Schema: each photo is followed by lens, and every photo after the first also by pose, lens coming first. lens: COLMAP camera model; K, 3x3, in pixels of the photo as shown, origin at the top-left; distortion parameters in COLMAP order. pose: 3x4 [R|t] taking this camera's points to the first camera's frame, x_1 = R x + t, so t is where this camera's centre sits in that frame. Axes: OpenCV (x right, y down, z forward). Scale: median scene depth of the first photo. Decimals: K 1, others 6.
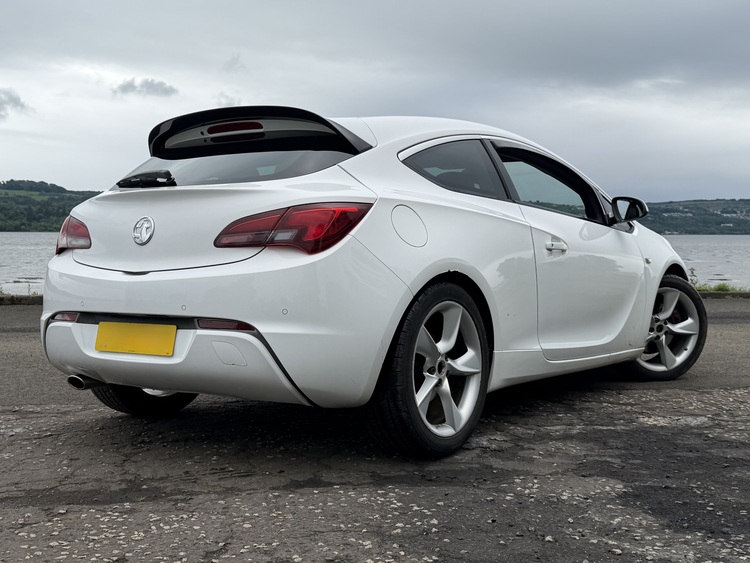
lens RADIAL K [[956.7, 0, 373.5], [0, 956.7, 283.5], [0, 0, 1]] dist [0.000418, 0.000000]
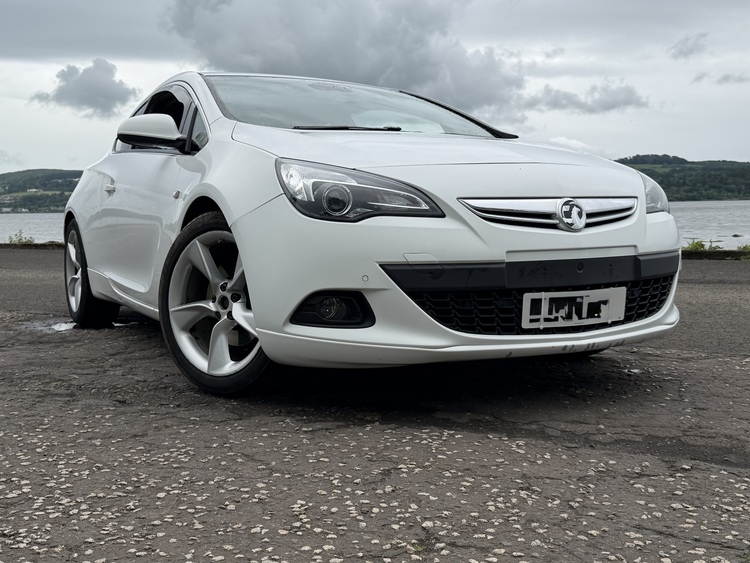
lens RADIAL K [[876.1, 0, 374.7], [0, 876.1, 284.2], [0, 0, 1]] dist [-0.010758, 0.000000]
pose [[0.796758, 0.052390, -0.602023, -0.095320], [-0.031678, 0.998486, 0.044966, 0.056436], [0.603467, -0.016756, 0.797212, 0.243229]]
